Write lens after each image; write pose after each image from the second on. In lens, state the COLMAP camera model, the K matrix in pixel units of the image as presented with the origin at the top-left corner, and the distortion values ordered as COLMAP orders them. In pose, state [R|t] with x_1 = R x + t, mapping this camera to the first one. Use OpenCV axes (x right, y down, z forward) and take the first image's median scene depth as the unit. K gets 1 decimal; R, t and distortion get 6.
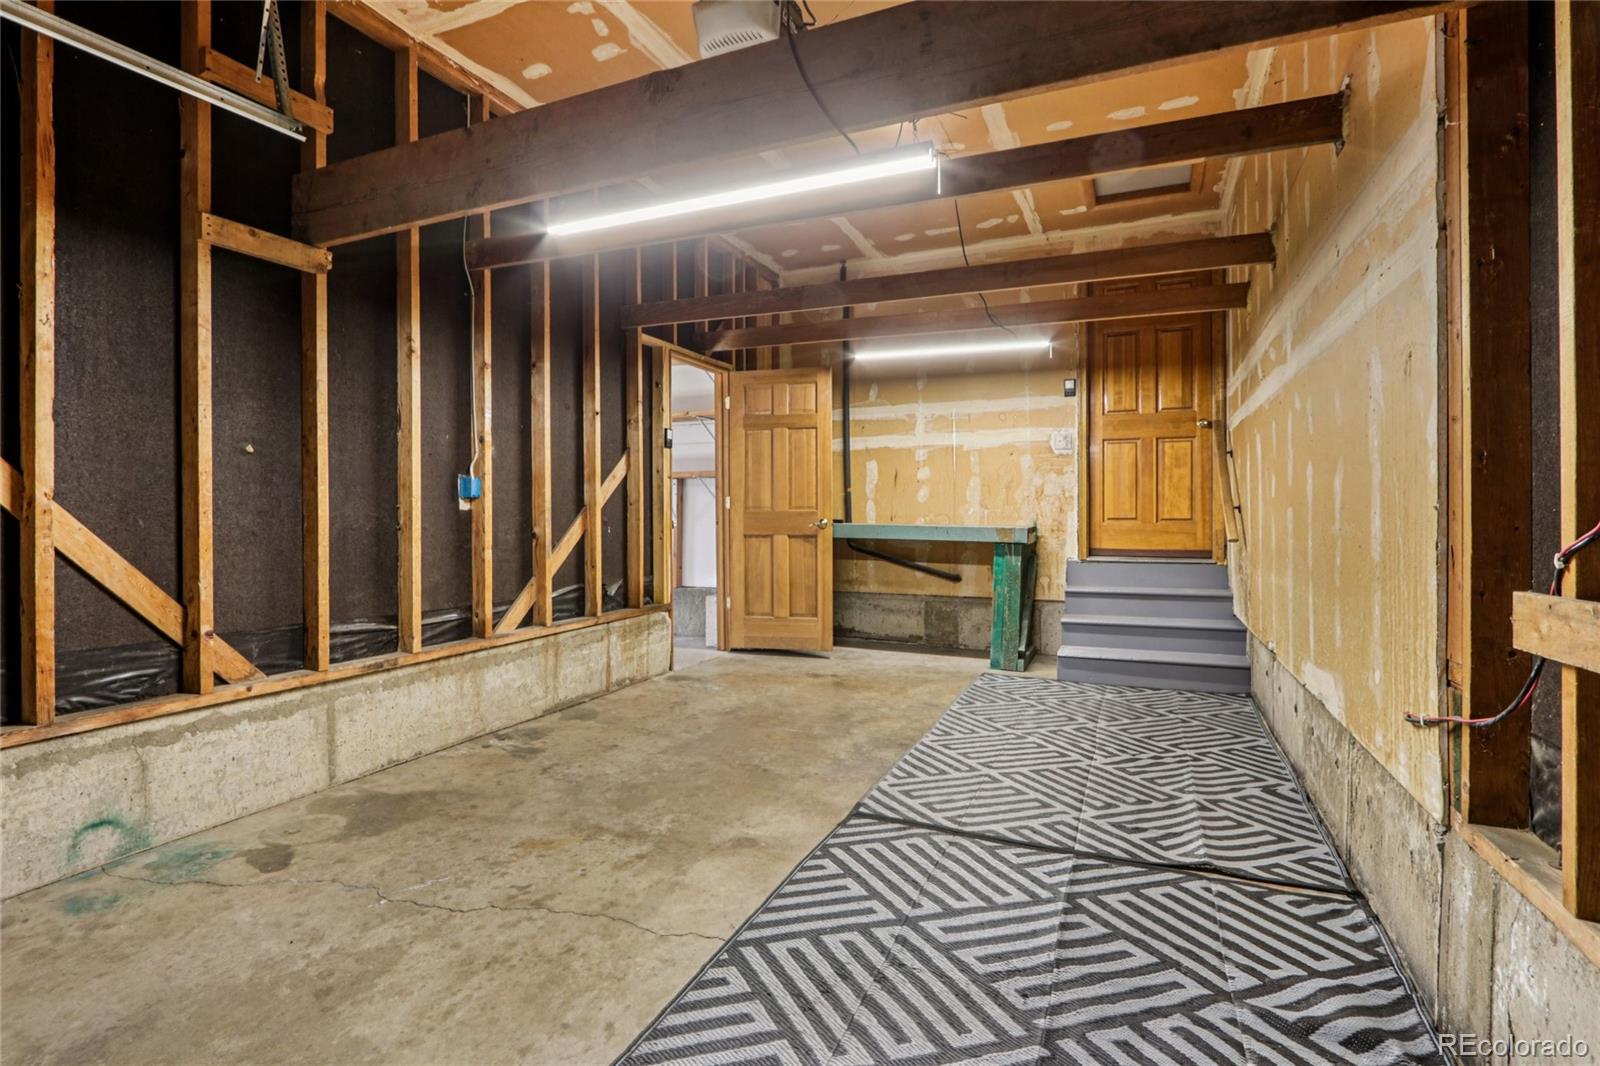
lens RADIAL K [[740.6, 0, 781.5], [0, 740.6, 519.6], [0, 0, 1]] dist [-0.014316, -0.000092]
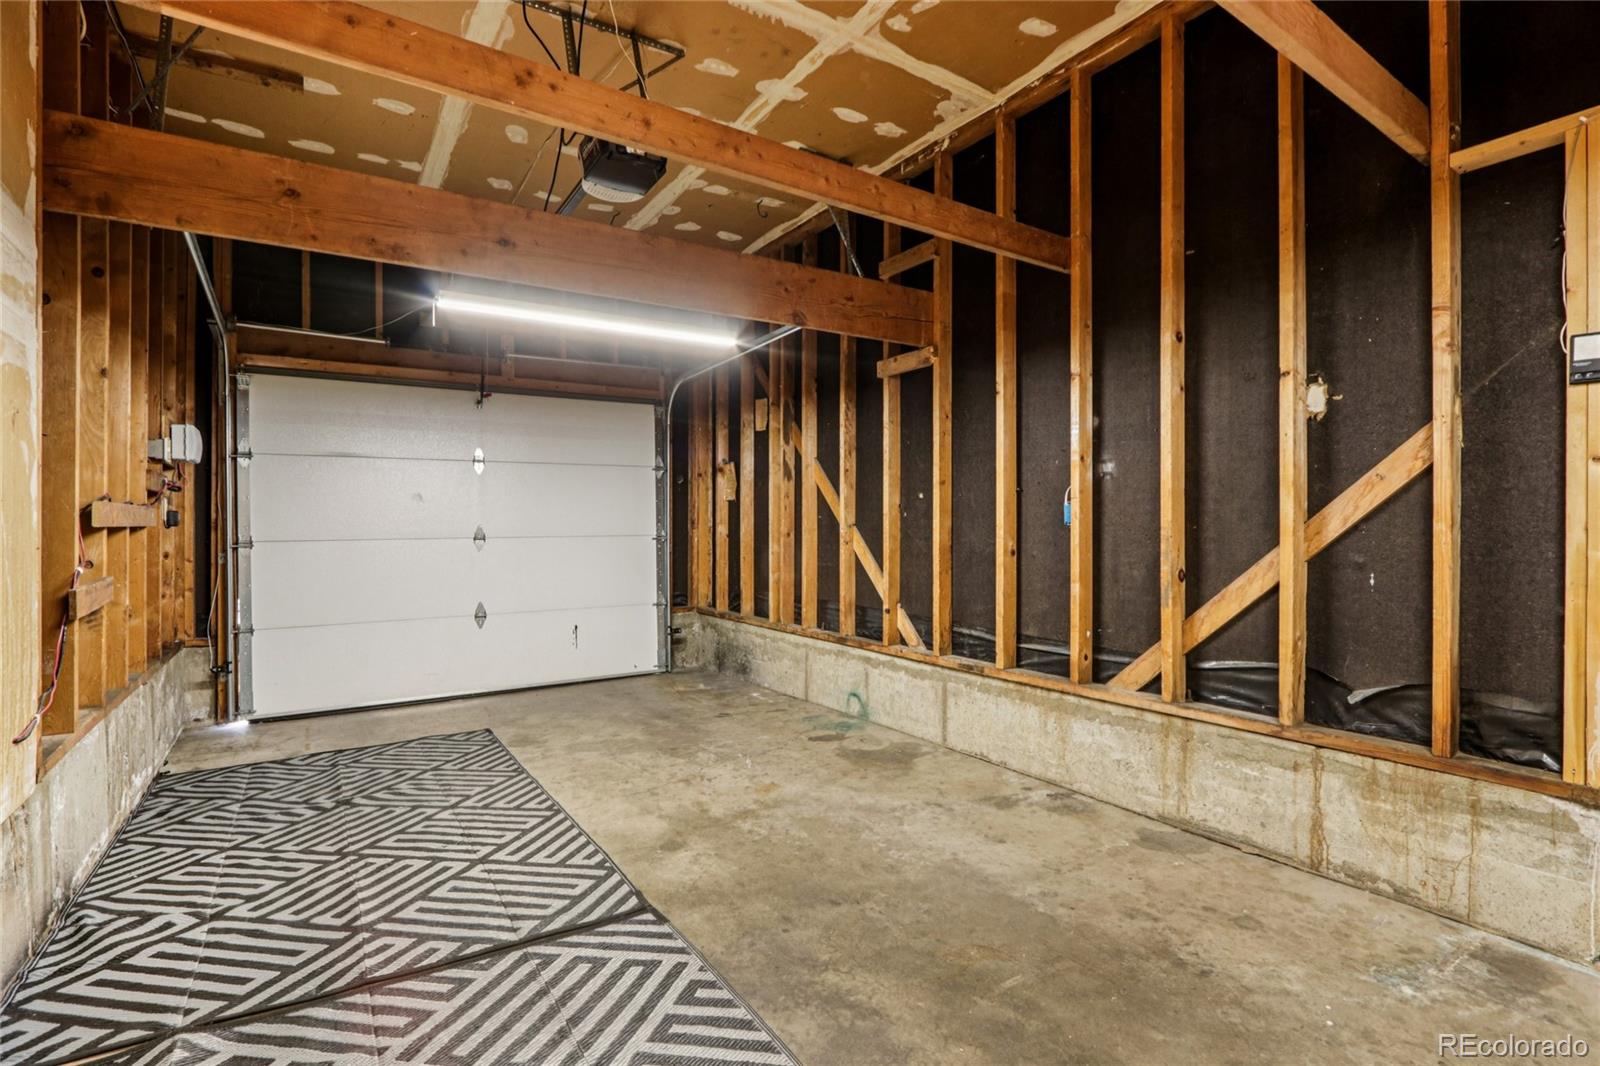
lens RADIAL K [[740.6, 0, 781.5], [0, 740.6, 519.6], [0, 0, 1]] dist [-0.014316, -0.000092]
pose [[-0.527753, -0.007558, -0.849364, 0.709423], [-0.006871, 0.999966, -0.004628, -0.038731], [0.849370, 0.003394, -0.527787, 1.521668]]
